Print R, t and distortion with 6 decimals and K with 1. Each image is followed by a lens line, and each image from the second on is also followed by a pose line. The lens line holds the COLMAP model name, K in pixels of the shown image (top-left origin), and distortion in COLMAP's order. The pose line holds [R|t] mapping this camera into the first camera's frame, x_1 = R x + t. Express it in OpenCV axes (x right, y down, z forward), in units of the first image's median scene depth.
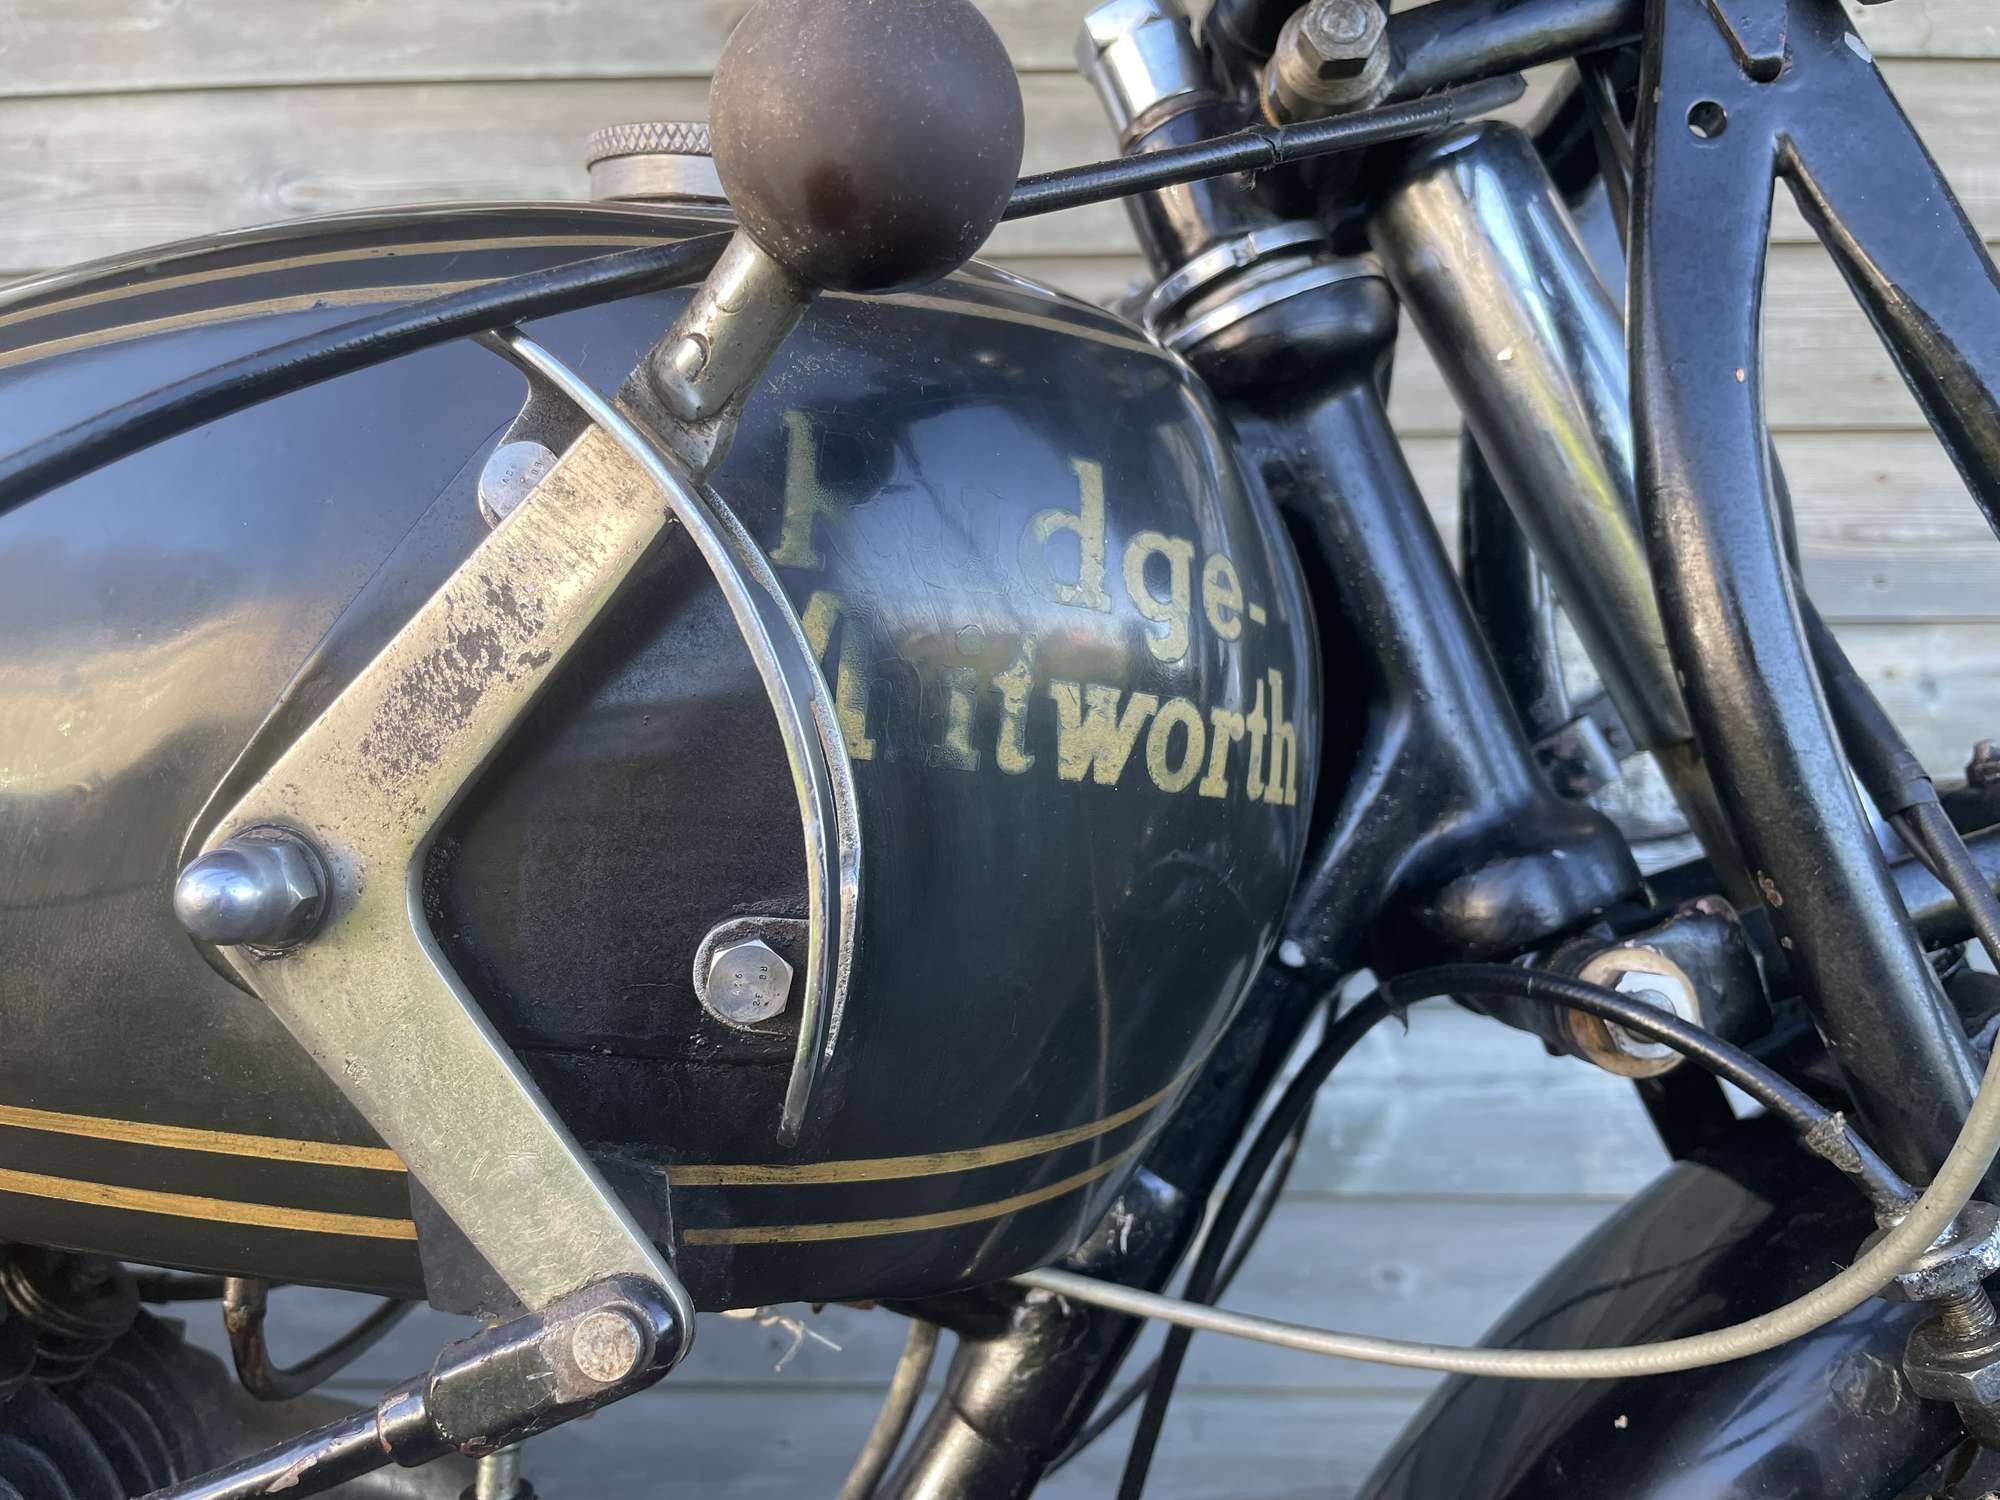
lens RADIAL K [[1550.3, 0, 1000.0], [0, 1550.3, 750.0], [0, 0, 1]] dist [0.069532, -0.119574]
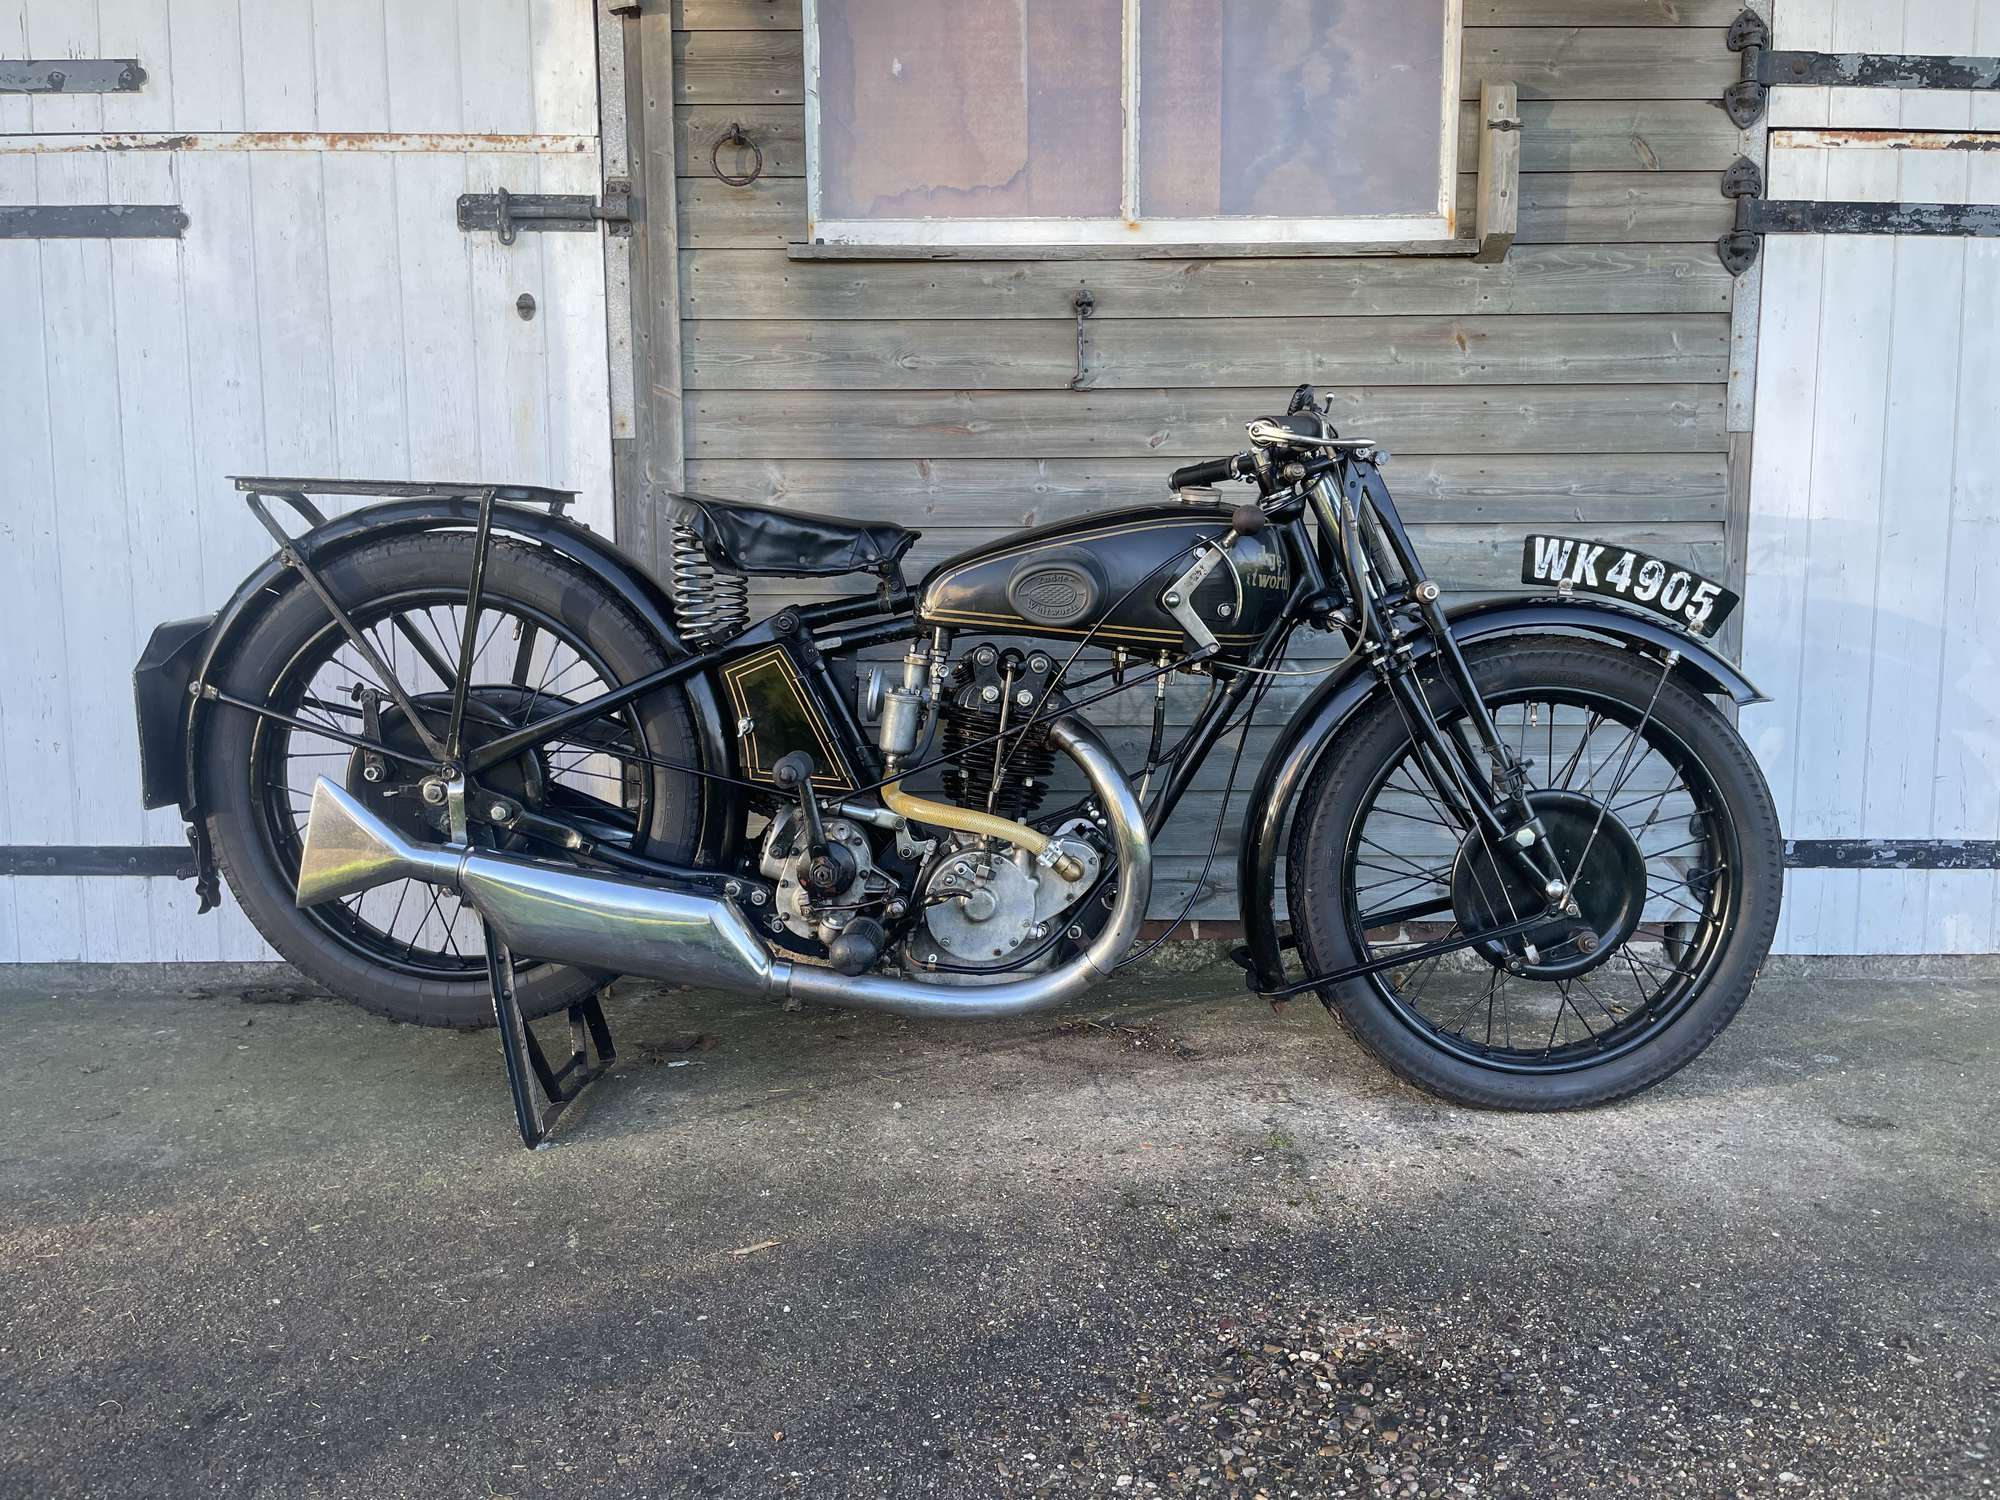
lens RADIAL K [[1550.3, 0, 1000.0], [0, 1550.3, 750.0], [0, 0, 1]] dist [0.069532, -0.119574]
pose [[0.998769, -0.004234, 0.049420, -1.165319], [-0.002686, 0.990271, 0.139125, -0.179335], [-0.049528, -0.139086, 0.989041, -4.781076]]
